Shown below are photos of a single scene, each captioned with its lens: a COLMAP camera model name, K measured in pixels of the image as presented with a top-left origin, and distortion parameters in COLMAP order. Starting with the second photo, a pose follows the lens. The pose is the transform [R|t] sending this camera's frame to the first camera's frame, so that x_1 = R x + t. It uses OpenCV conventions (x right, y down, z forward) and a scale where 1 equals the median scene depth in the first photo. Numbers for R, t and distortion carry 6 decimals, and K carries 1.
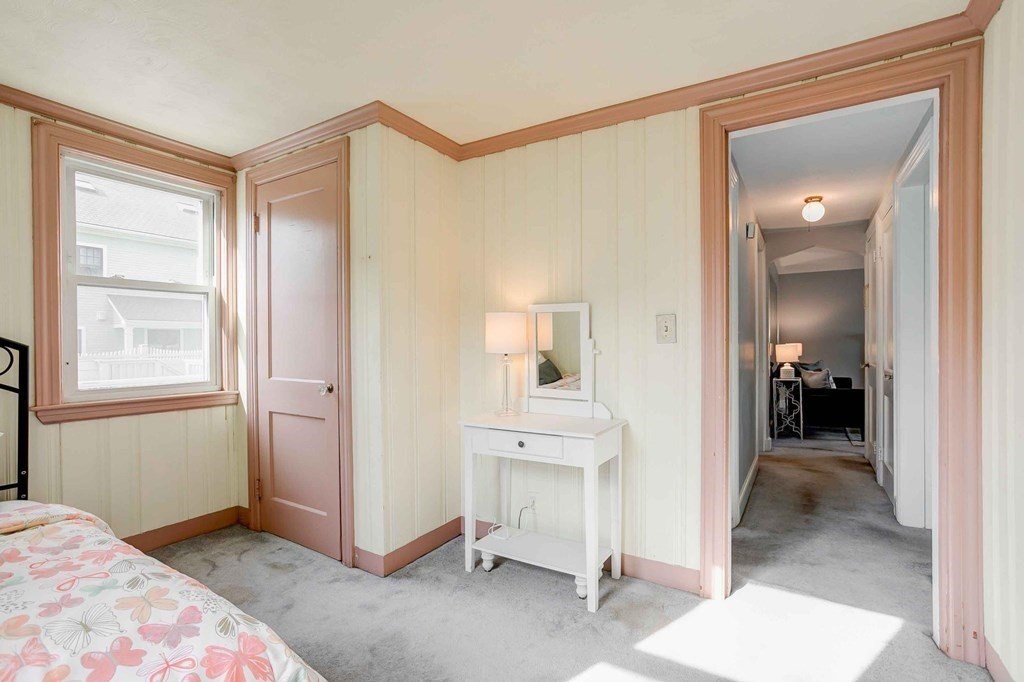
lens RADIAL K [[493.2, 0, 507.1], [0, 493.2, 342.2], [0, 0, 1]] dist [-0.055155, 0.036464]
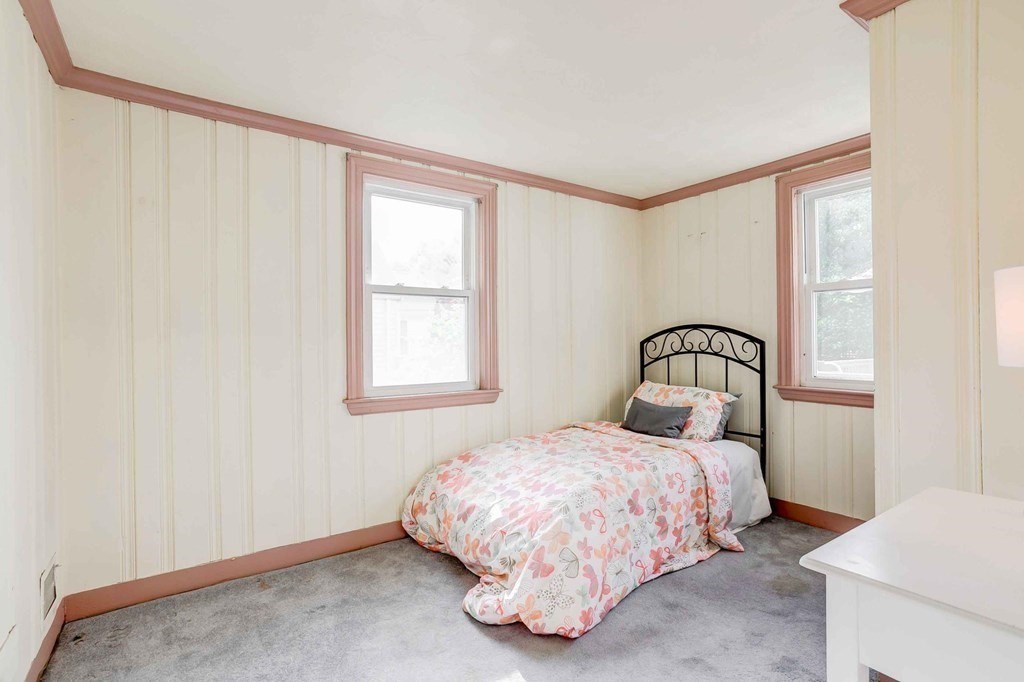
lens RADIAL K [[493.2, 0, 507.1], [0, 493.2, 342.2], [0, 0, 1]] dist [-0.055155, 0.036464]
pose [[-0.411606, 0.007835, -0.911328, 0.623601], [0.003520, 0.999969, 0.007007, -0.003023], [0.911355, -0.000324, -0.411621, 0.899445]]
